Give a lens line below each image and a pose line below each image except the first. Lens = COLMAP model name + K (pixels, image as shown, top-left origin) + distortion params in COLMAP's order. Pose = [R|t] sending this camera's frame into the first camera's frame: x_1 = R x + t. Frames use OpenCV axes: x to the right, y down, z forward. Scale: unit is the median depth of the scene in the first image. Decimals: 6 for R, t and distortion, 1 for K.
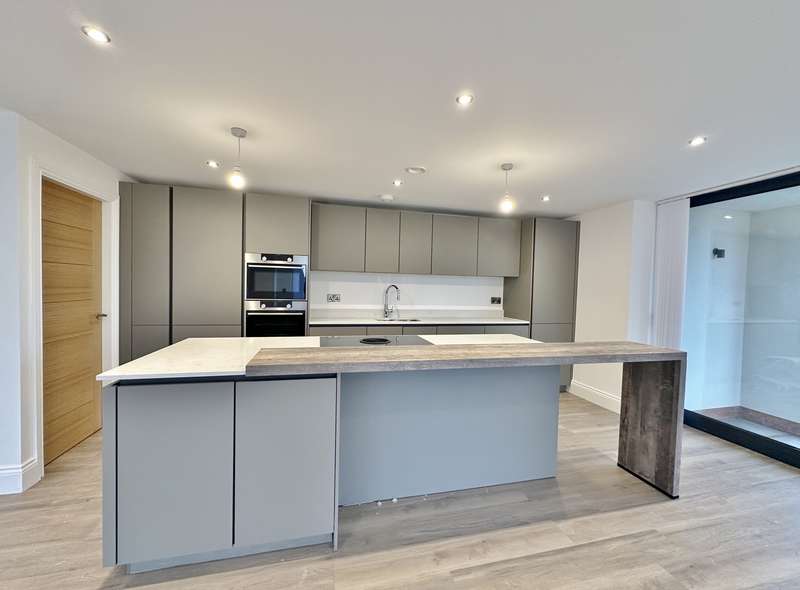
lens RADIAL K [[326.0, 0, 400.0], [0, 326.0, 295.0], [0, 0, 1]] dist [-0.000991, -0.000049]
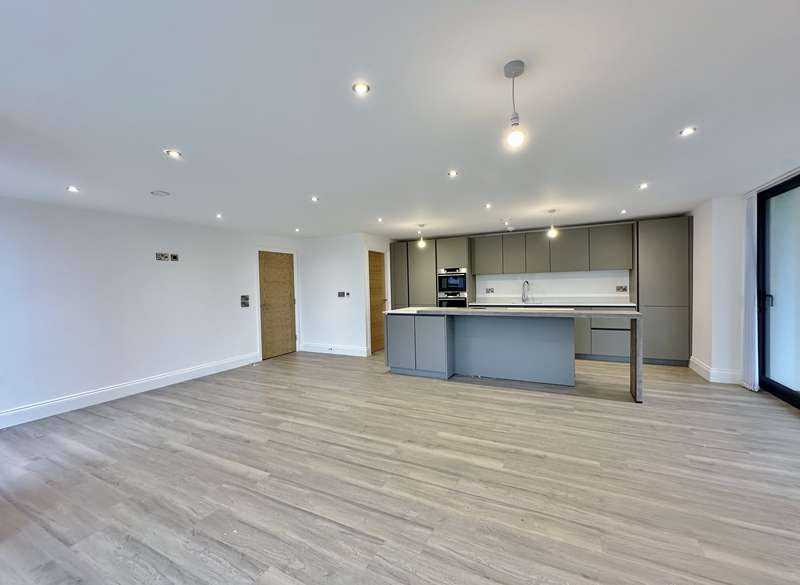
lens RADIAL K [[330.2, 0, 400.0], [0, 330.2, 292.5], [0, 0, 1]] dist [-0.002146, -0.000055]
pose [[0.754316, -0.028589, -0.655889, 0.680254], [0.025010, 0.999578, -0.014806, 0.040163], [0.656035, -0.005236, 0.754712, -0.685574]]
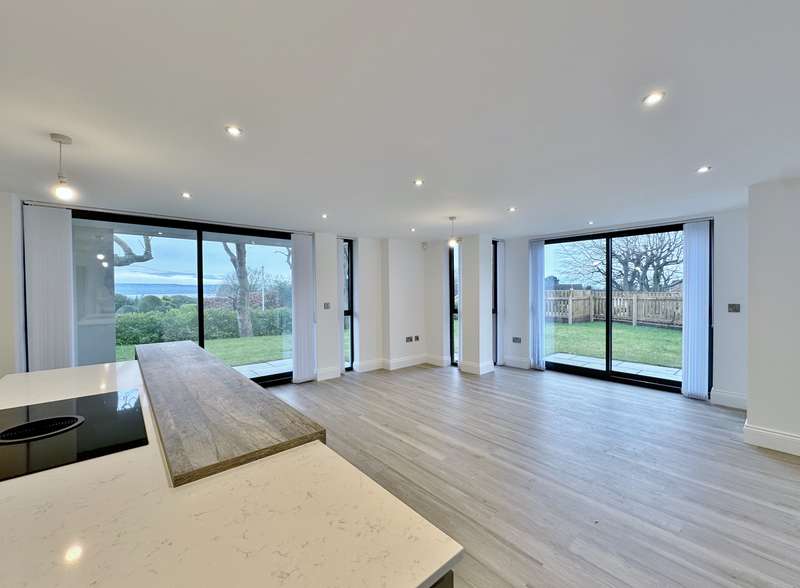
lens RADIAL K [[326.0, 0, 400.0], [0, 326.0, 294.0], [0, 0, 1]] dist [-0.000991, -0.000049]
pose [[-0.449763, -0.032676, 0.892550, -0.531634], [0.022047, 0.998620, 0.047668, -0.049432], [-0.892876, 0.041117, -0.448422, 0.525196]]
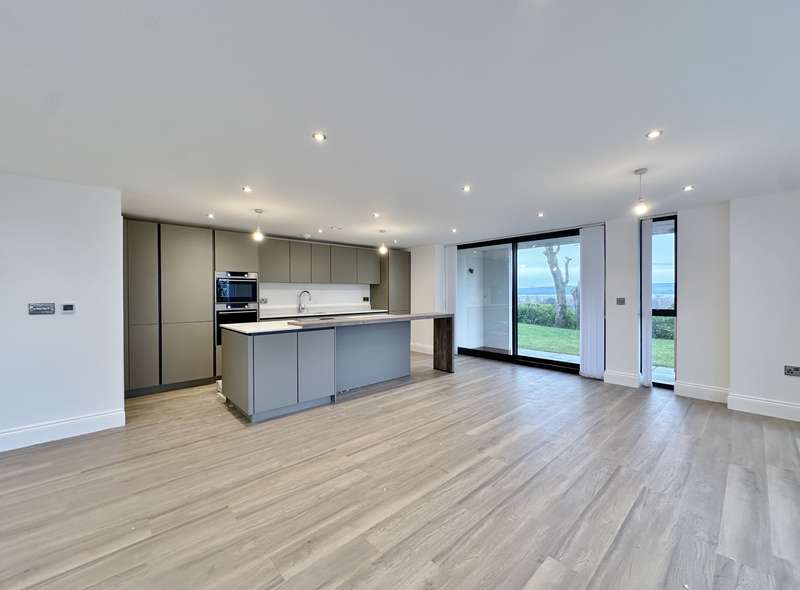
lens RADIAL K [[326.0, 0, 400.0], [0, 326.0, 295.0], [0, 0, 1]] dist [-0.000991, -0.000049]
pose [[0.877918, -0.032254, 0.477724, -0.446494], [0.040477, 0.999156, -0.006927, 0.020787], [-0.477097, 0.025418, 0.878483, -0.662232]]
